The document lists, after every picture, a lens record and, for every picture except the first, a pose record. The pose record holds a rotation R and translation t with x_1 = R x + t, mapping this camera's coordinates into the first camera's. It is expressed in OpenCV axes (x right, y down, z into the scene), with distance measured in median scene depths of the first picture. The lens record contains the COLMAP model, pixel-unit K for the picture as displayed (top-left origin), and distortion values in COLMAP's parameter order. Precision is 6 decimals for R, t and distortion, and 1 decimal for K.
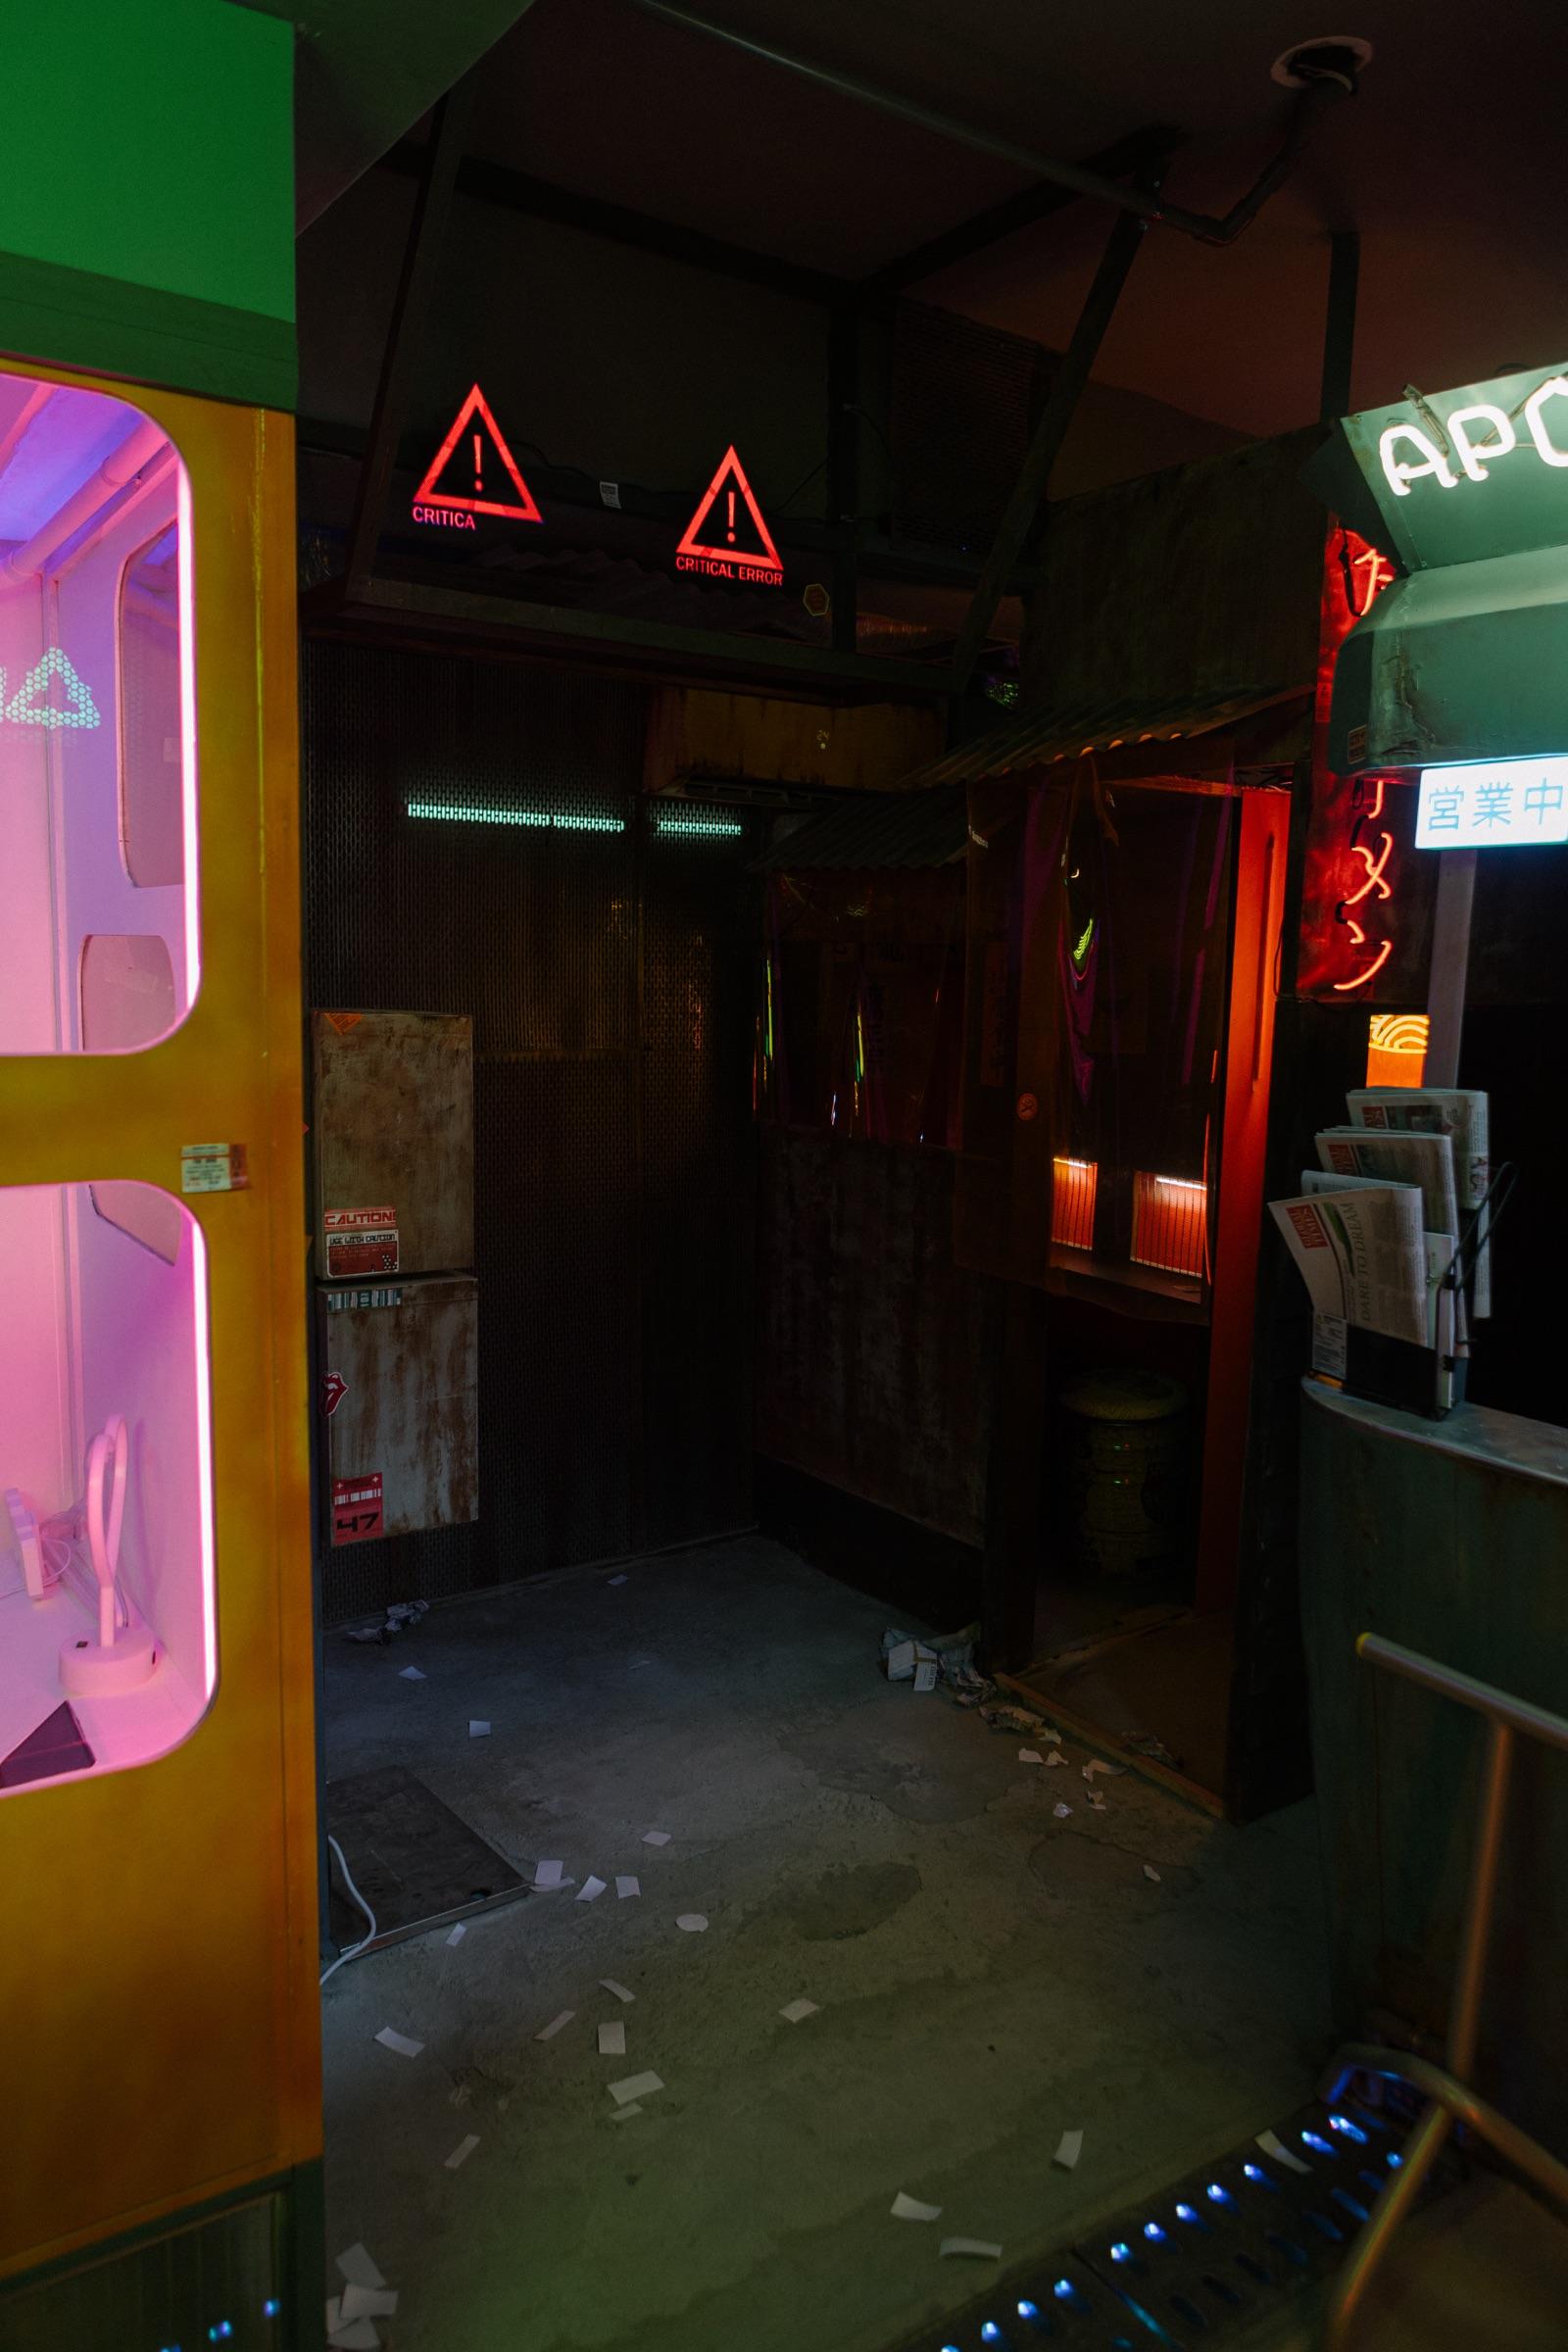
lens RADIAL K [[1607.4, 0, 767.4], [0, 1607.4, 1178.0], [0, 0, 1]] dist [-0.034938, 0.028756]
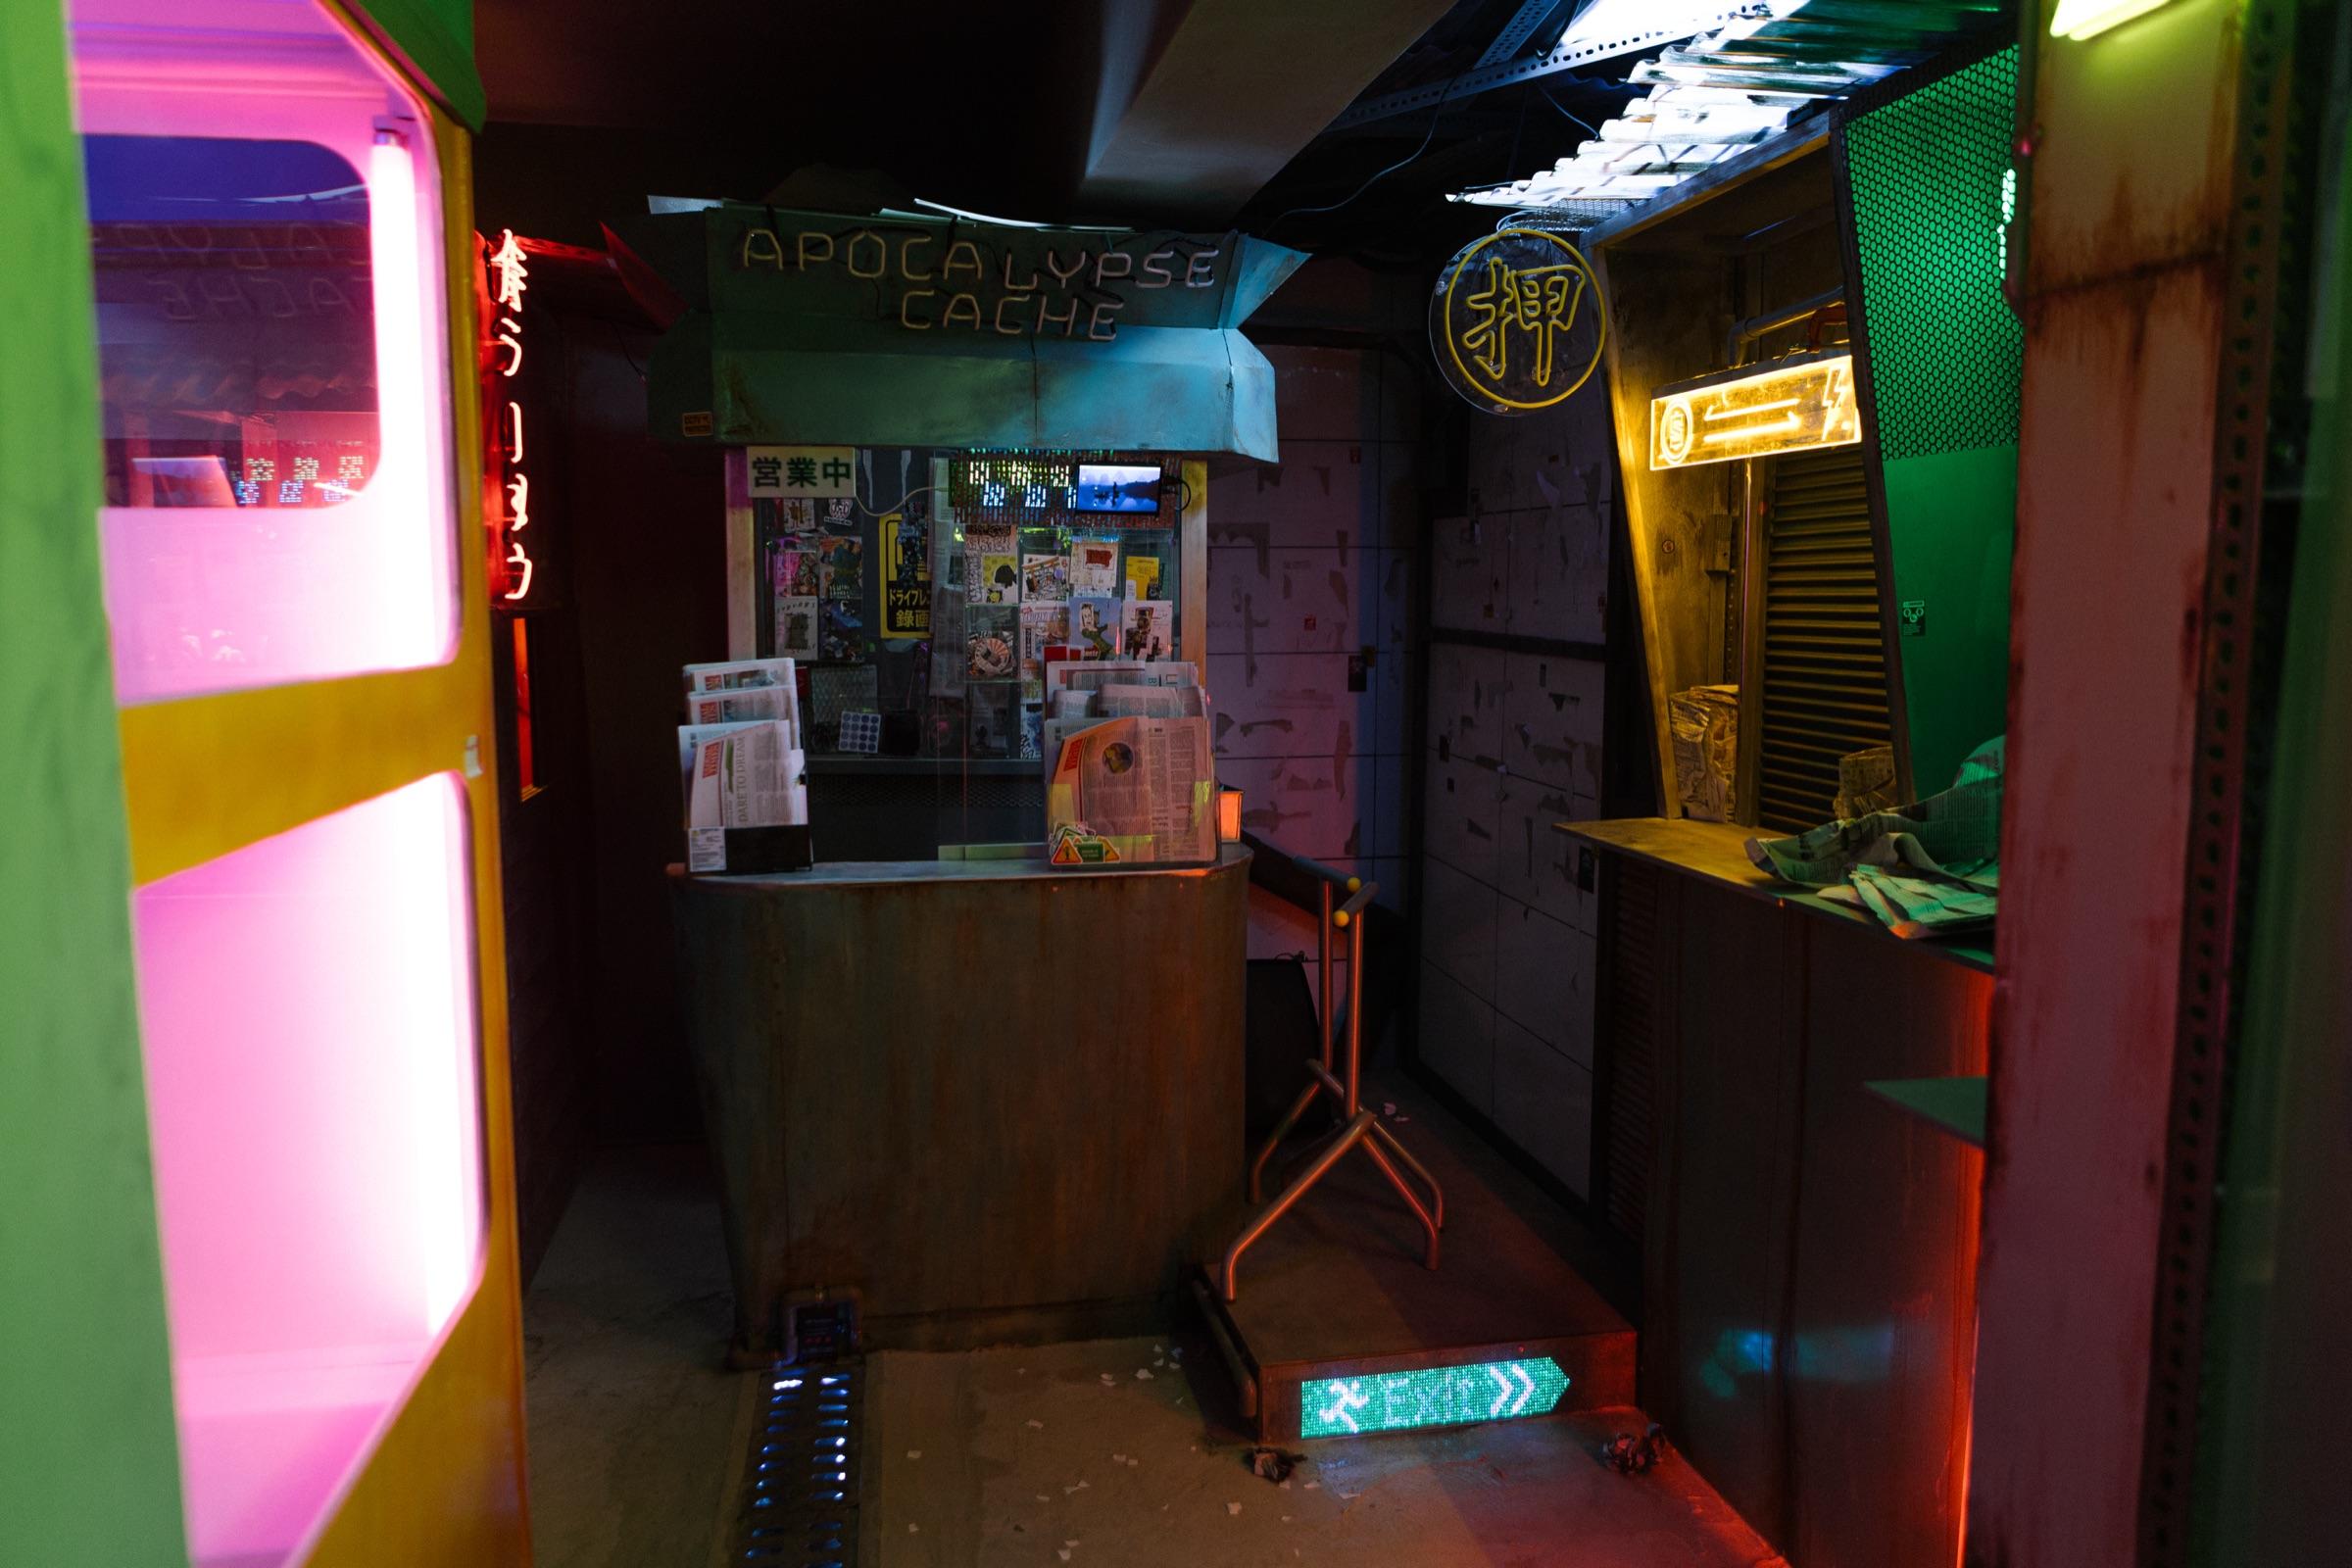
lens RADIAL K [[1607.4, 0, 1168.4], [0, 1607.4, 777.2], [0, 0, 1]] dist [-0.034938, 0.028756]
pose [[0.404182, -0.126345, 0.905911, -0.660014], [0.135137, 0.987793, 0.077472, -0.007816], [-0.904641, 0.091109, 0.416322, 0.032047]]
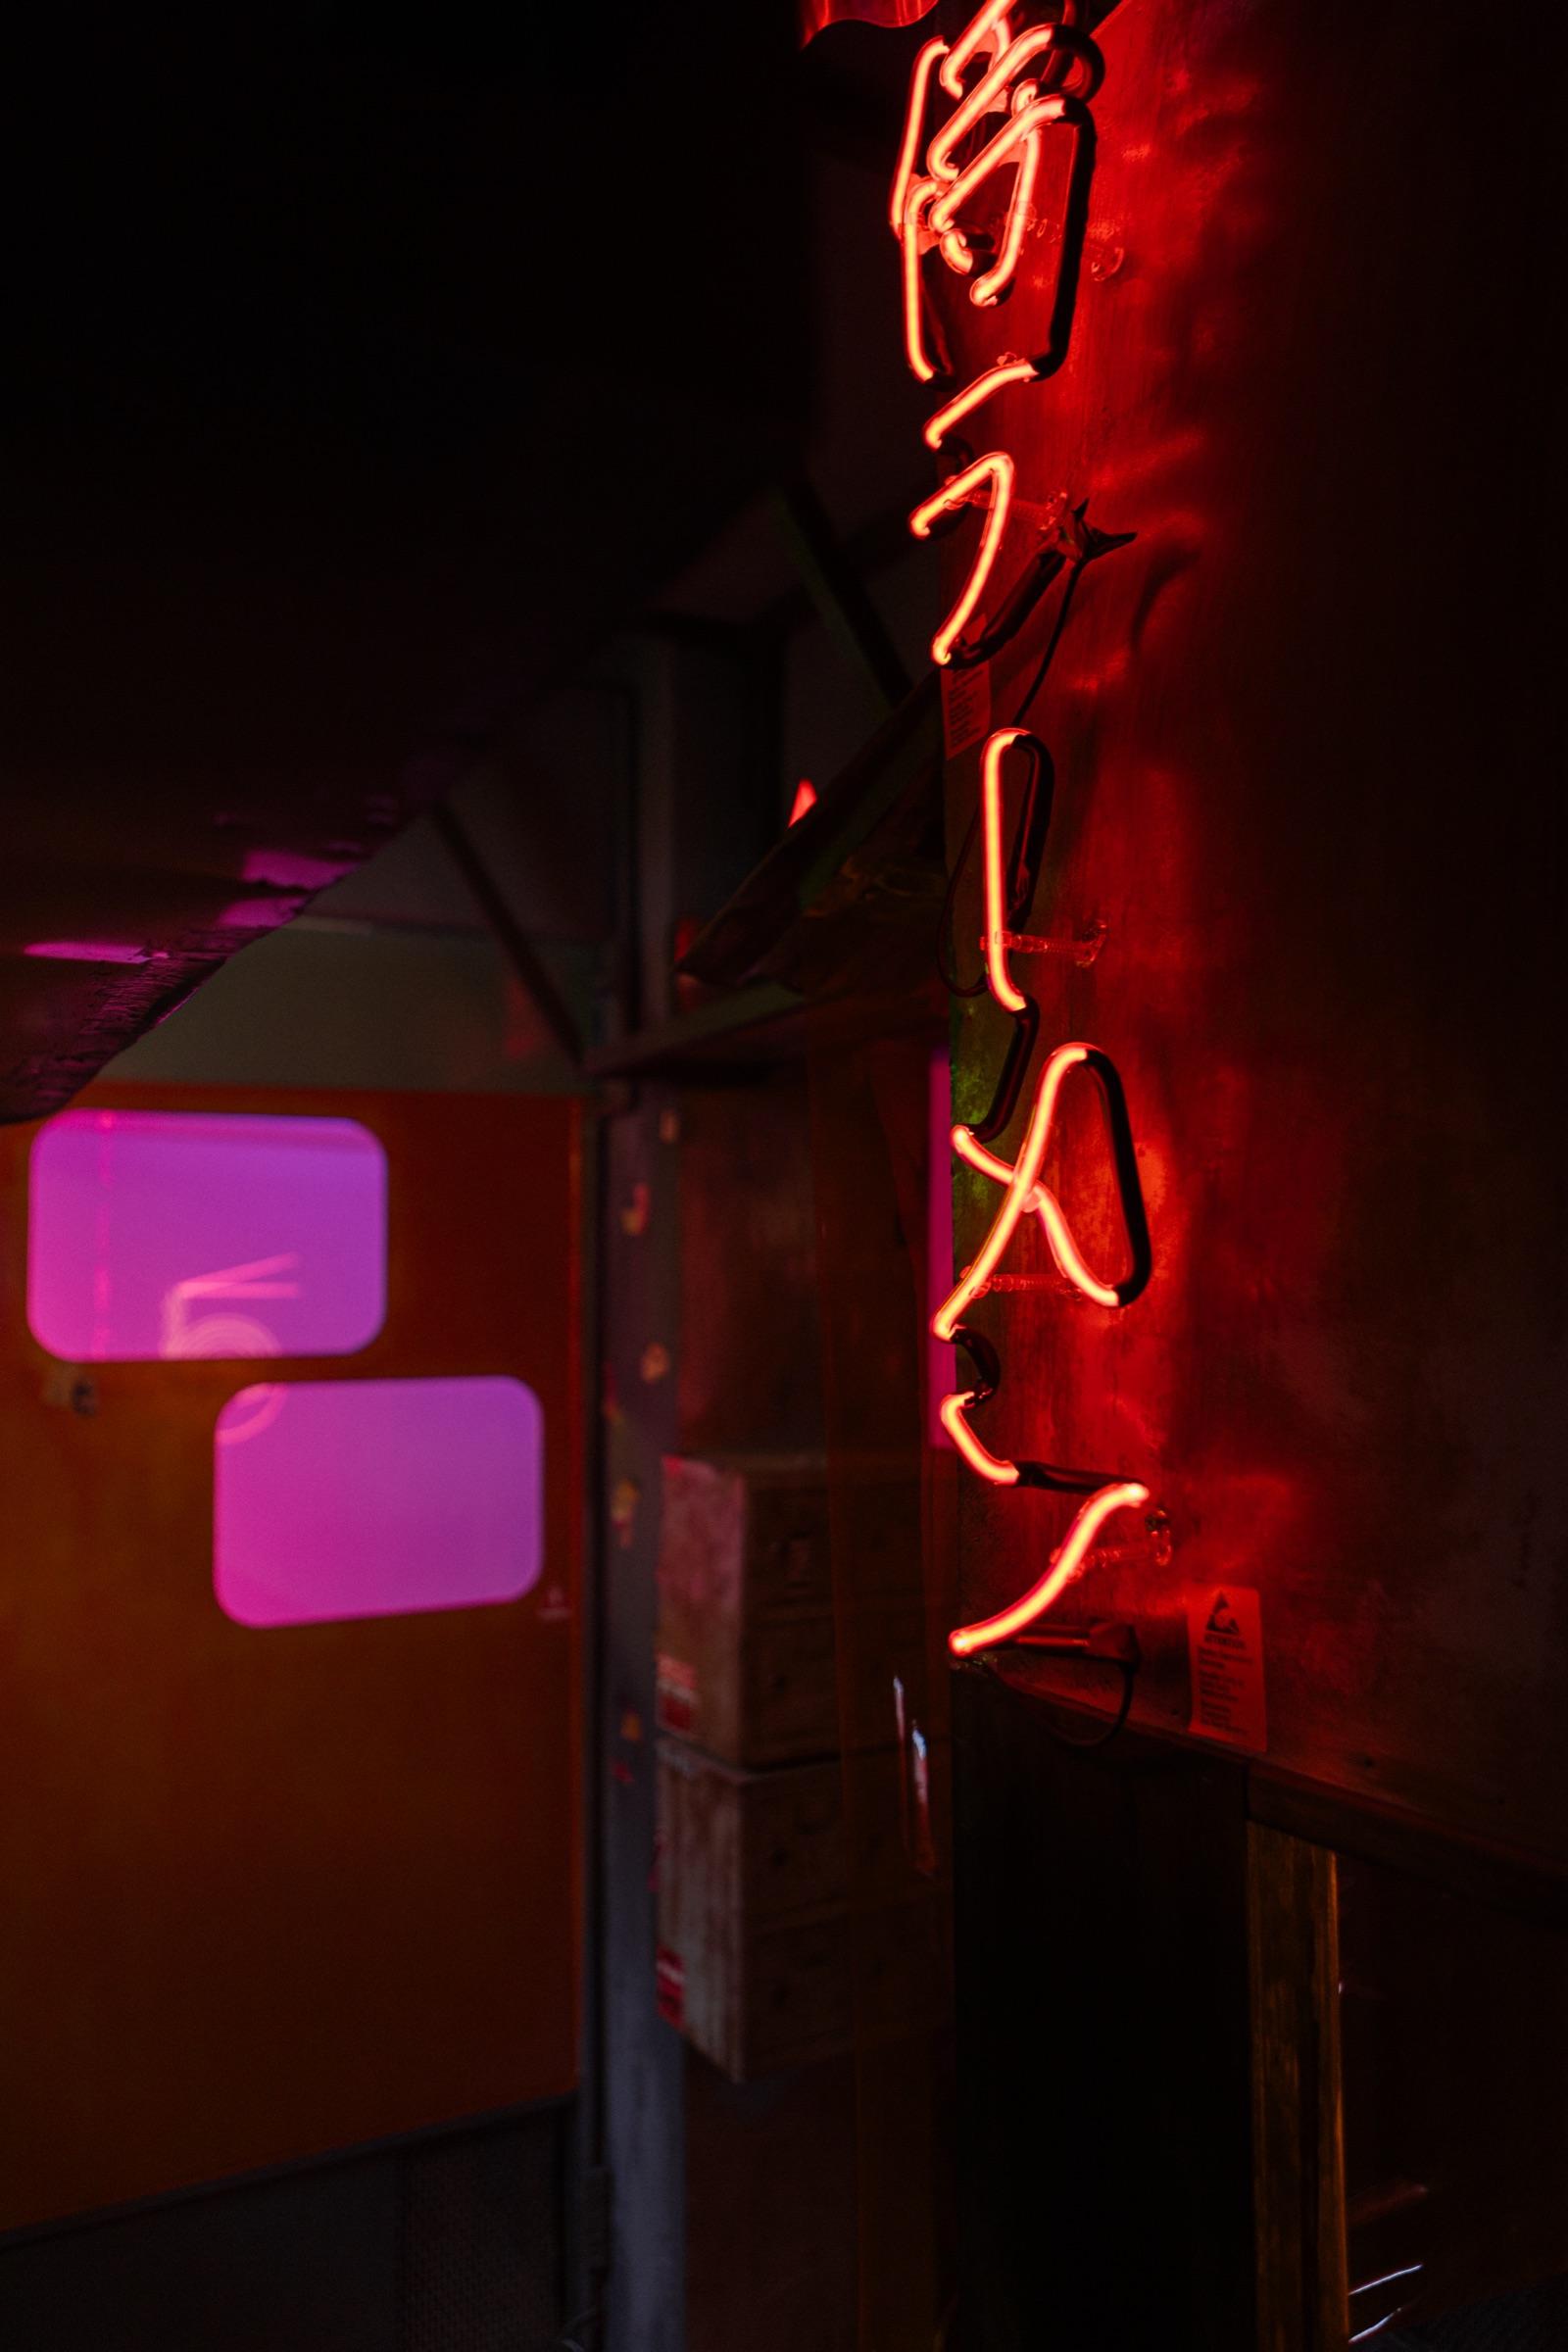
lens RADIAL K [[1607.4, 0, 776.3], [0, 1607.4, 1195.5], [0, 0, 1]] dist [-0.034938, 0.028756]
pose [[-0.102168, -0.095421, -0.990180, 0.707195], [-0.125208, 0.988706, -0.082359, -0.182479], [0.986856, 0.115564, -0.112961, 1.111612]]
